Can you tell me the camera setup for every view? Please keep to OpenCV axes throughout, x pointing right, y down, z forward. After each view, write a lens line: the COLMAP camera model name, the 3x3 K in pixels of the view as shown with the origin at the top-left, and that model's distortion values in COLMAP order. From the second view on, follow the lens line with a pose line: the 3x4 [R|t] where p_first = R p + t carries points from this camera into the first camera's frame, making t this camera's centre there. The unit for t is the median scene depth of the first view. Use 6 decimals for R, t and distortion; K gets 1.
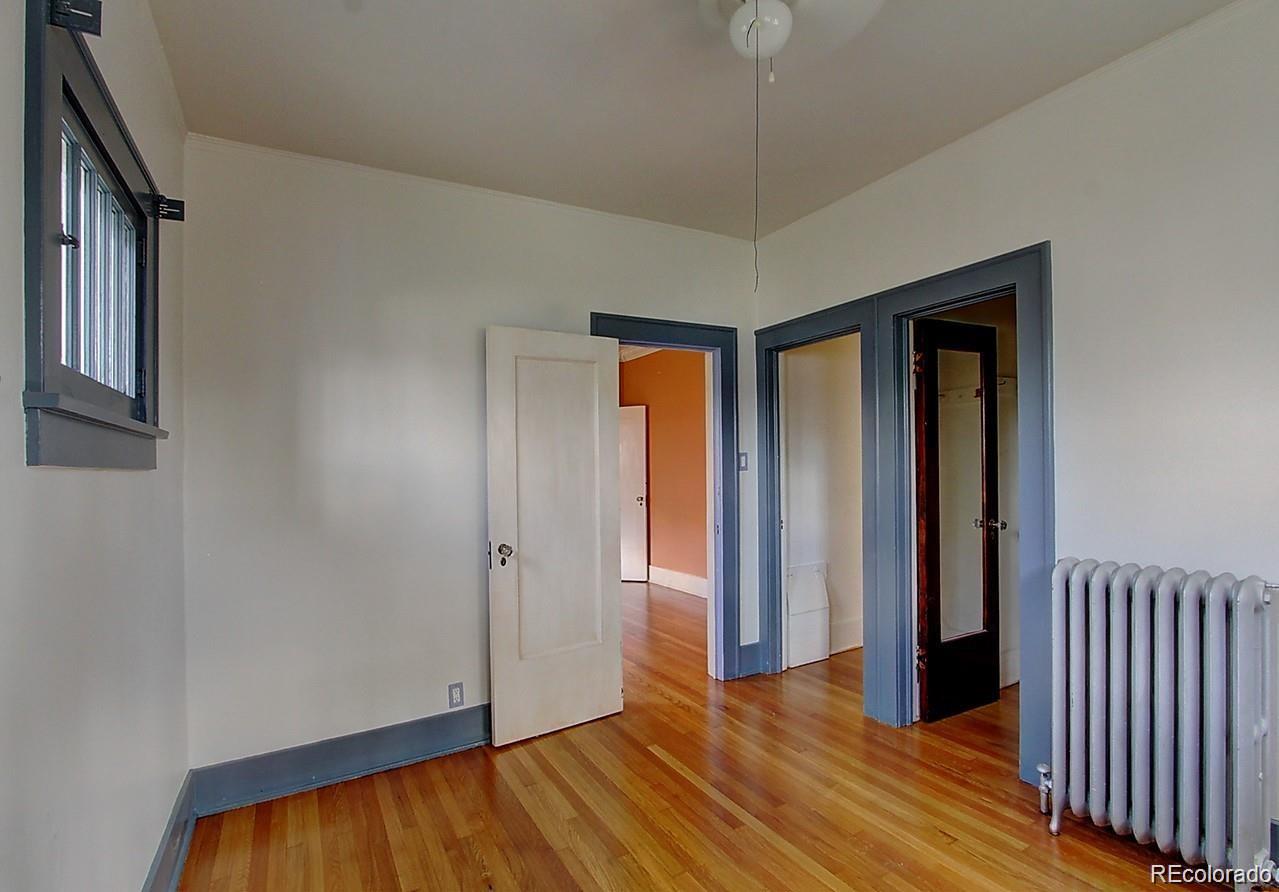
lens RADIAL K [[639.0, 0, 641.1], [0, 639.0, 466.0], [0, 0, 1]] dist [-0.020444, 0.000232]
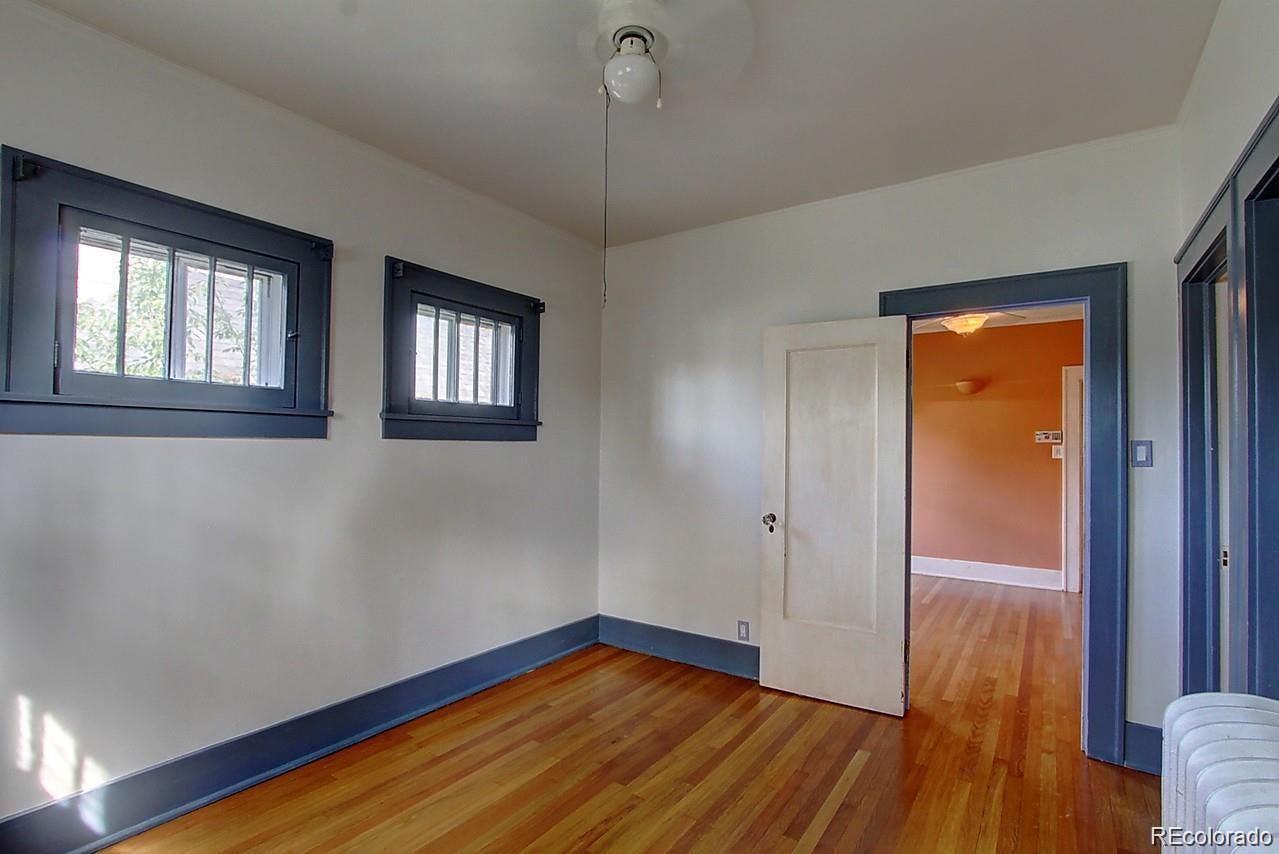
lens RADIAL K [[596.7, 0, 641.6], [0, 596.7, 430.4], [0, 0, 1]] dist [-0.020897, 0.000552]
pose [[0.410463, 0.009569, -0.911827, 0.720868], [-0.025887, 0.999664, -0.001162, -0.023919], [0.911510, 0.024082, 0.410573, 0.358282]]
